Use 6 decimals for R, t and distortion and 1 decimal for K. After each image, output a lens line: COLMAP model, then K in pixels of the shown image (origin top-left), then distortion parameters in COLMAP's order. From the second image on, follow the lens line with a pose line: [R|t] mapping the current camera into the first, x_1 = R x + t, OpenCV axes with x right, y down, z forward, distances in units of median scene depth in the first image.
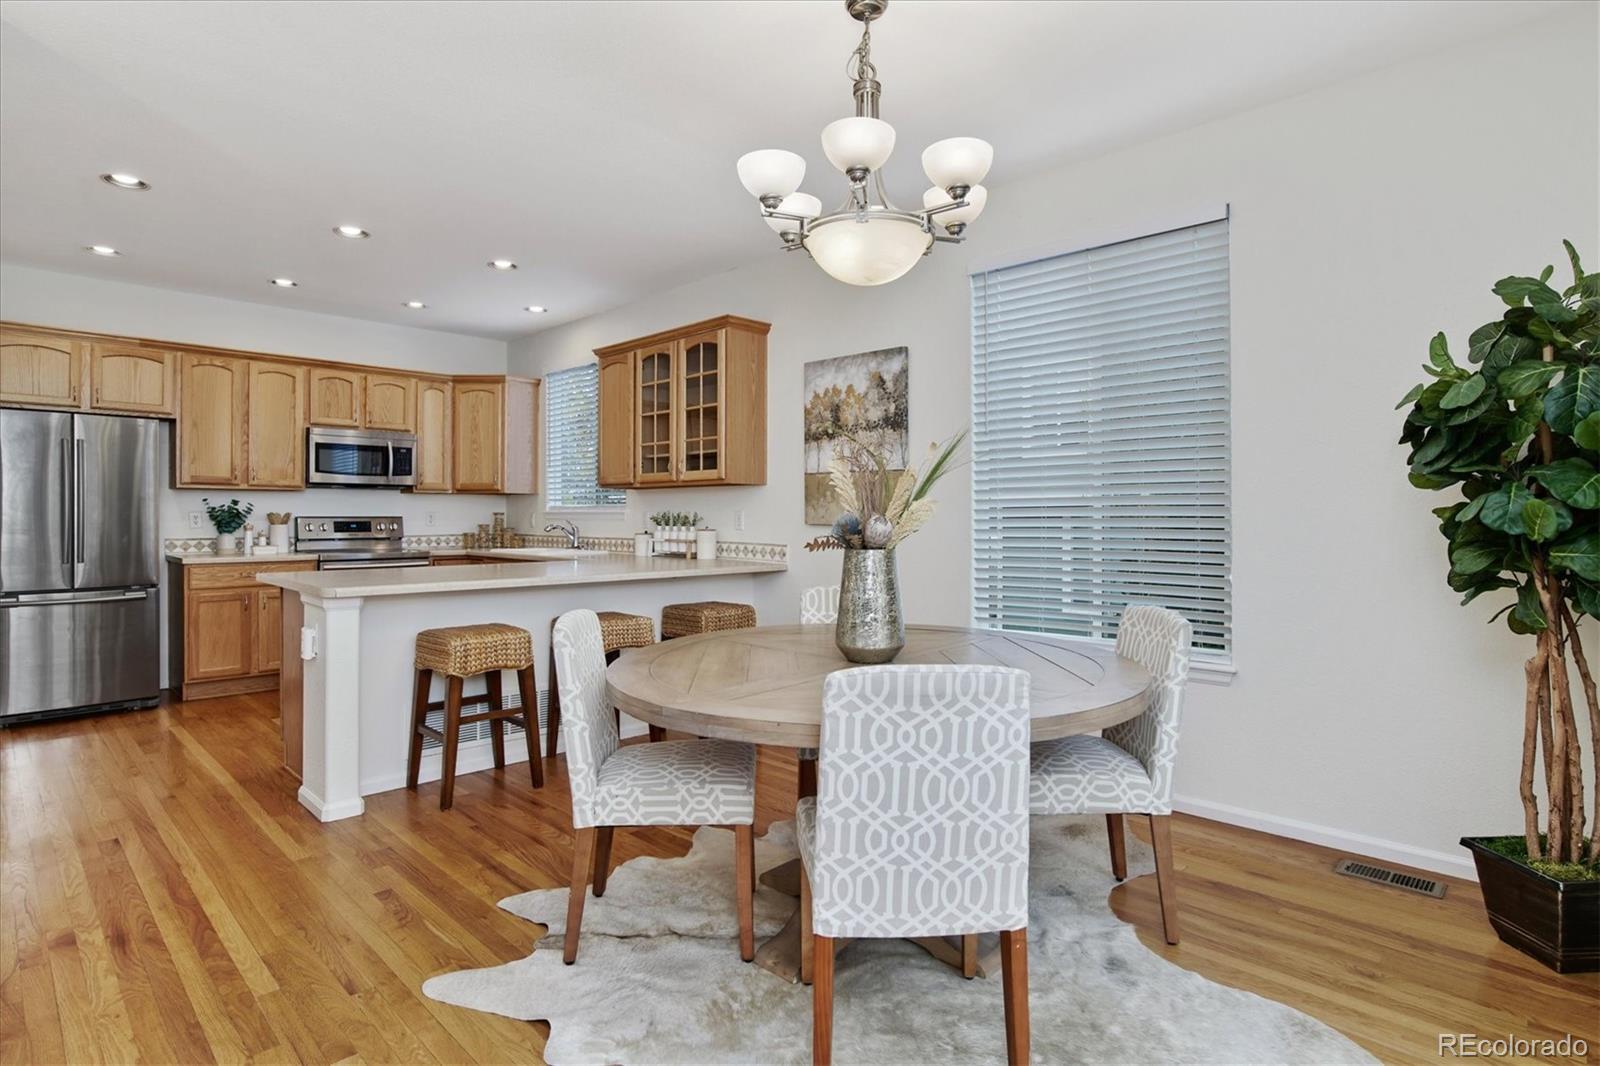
lens RADIAL K [[817.2, 0, 808.0], [0, 817.2, 516.7], [0, 0, 1]] dist [-0.046556, 0.021733]
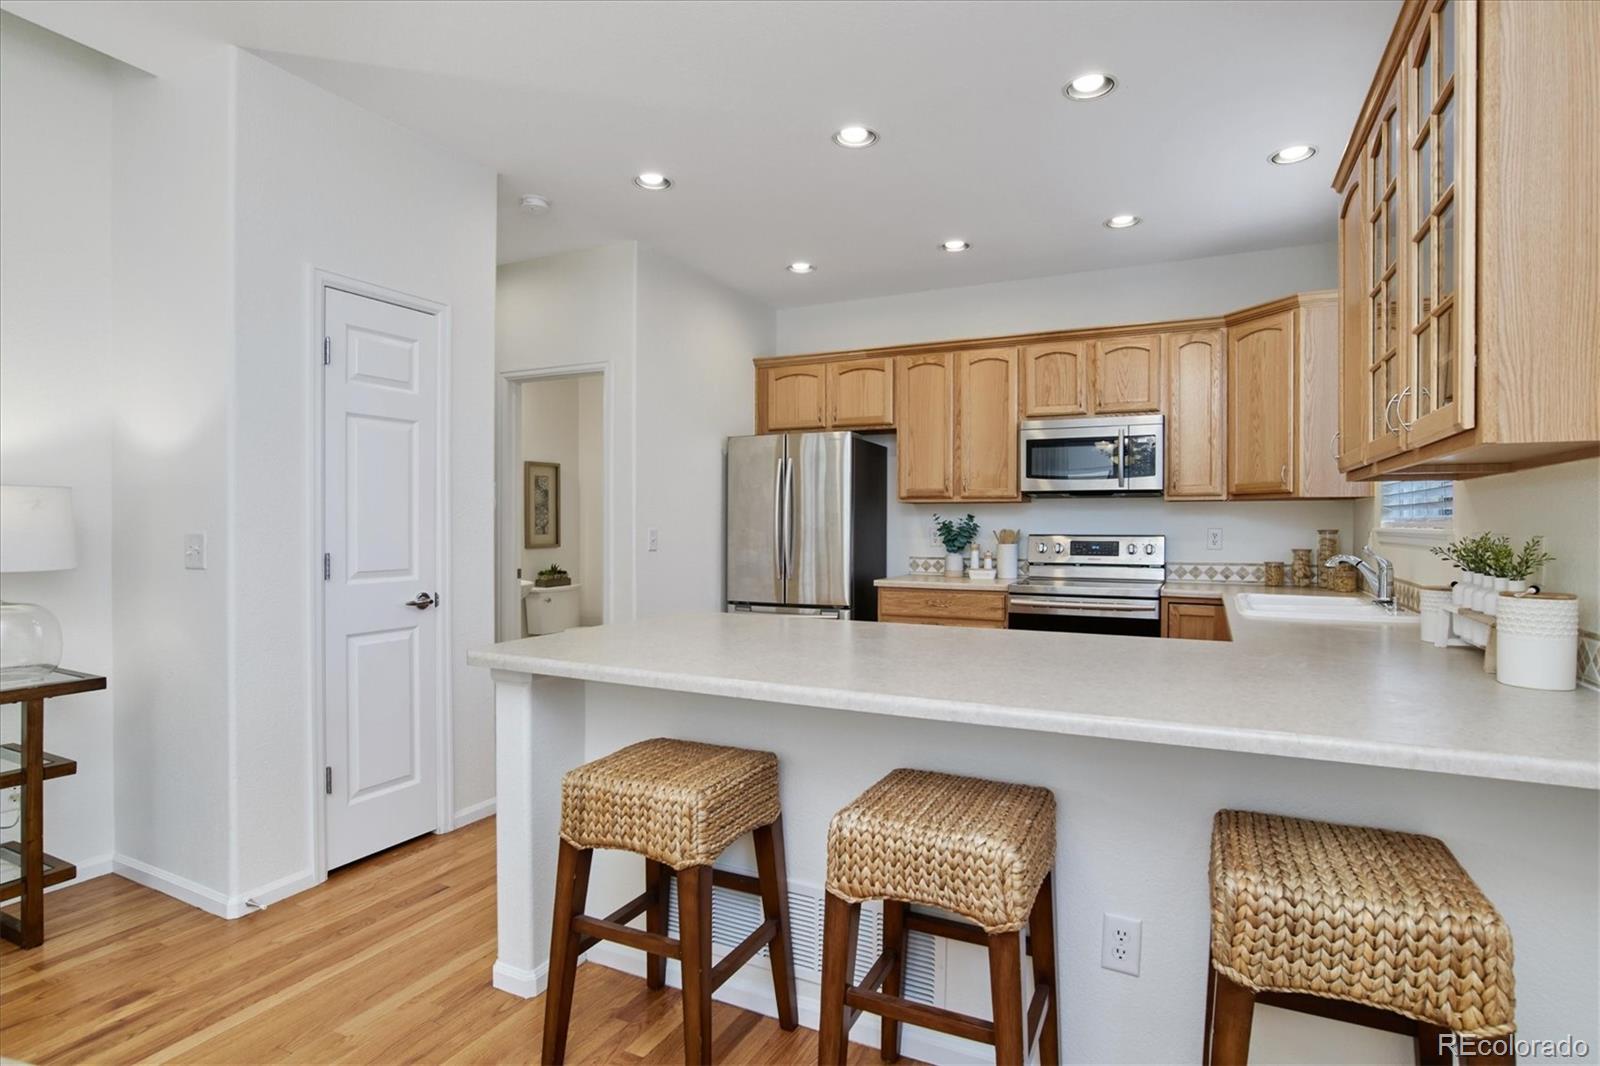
lens RADIAL K [[817.2, 0, 811.3], [0, 817.2, 534.1], [0, 0, 1]] dist [-0.046556, 0.021733]
pose [[0.315316, 0.011917, -0.948912, 0.080918], [-0.002246, 0.999928, 0.011811, -0.010779], [0.948984, -0.001593, 0.315320, 0.605288]]
